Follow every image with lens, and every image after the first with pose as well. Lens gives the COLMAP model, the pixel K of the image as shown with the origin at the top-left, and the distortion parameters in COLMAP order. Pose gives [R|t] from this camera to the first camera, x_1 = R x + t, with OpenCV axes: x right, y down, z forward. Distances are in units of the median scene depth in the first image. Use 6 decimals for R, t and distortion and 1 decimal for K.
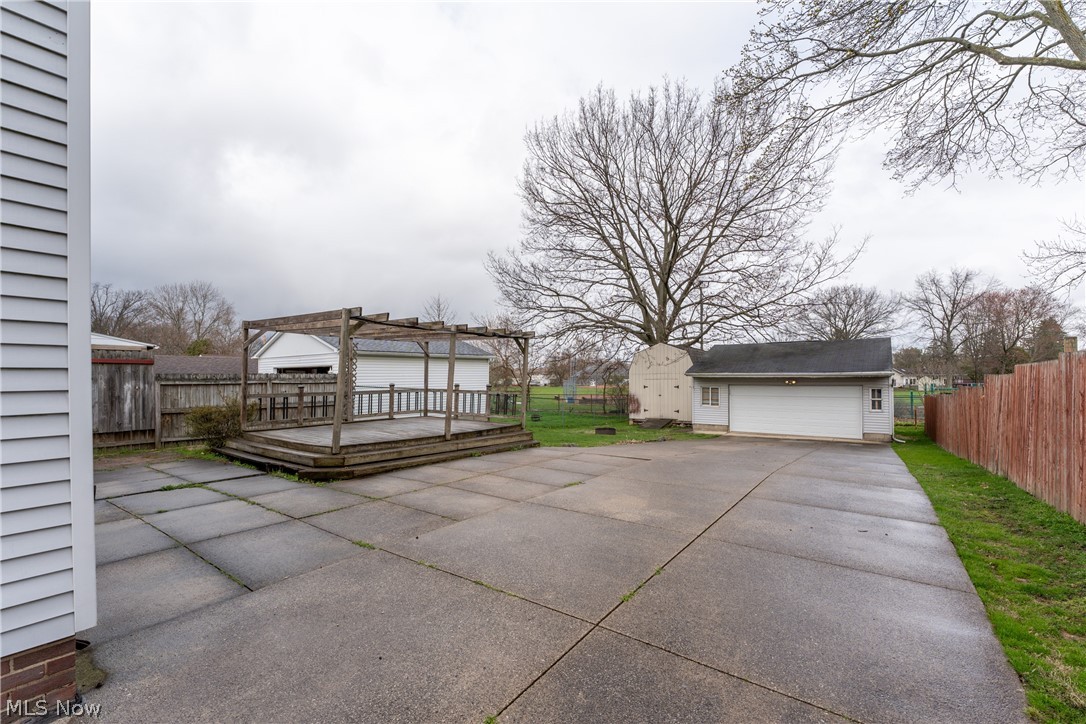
lens RADIAL K [[484.5, 0, 533.3], [0, 484.5, 372.8], [0, 0, 1]] dist [0.000839, -0.000246]
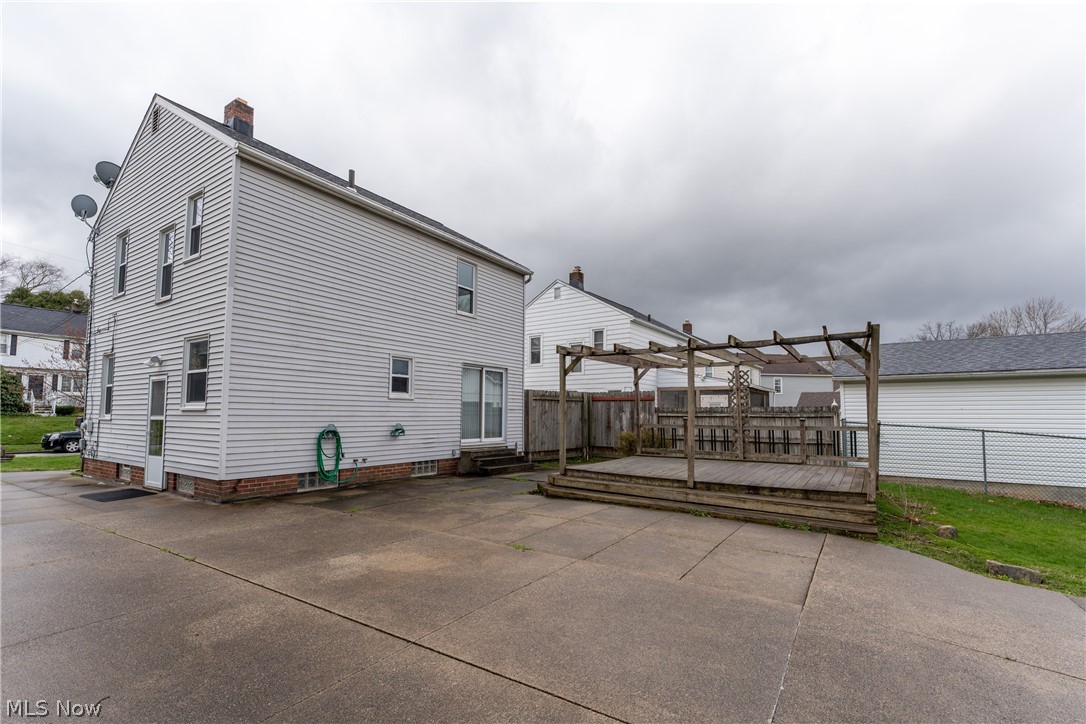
lens RADIAL K [[484.5, 0, 535.8], [0, 484.5, 356.3], [0, 0, 1]] dist [0.000839, -0.000246]
pose [[0.042855, -0.118251, -0.992059, 0.623756], [0.005962, 0.992983, -0.118103, 0.019263], [0.999064, -0.000853, 0.043260, 0.722023]]
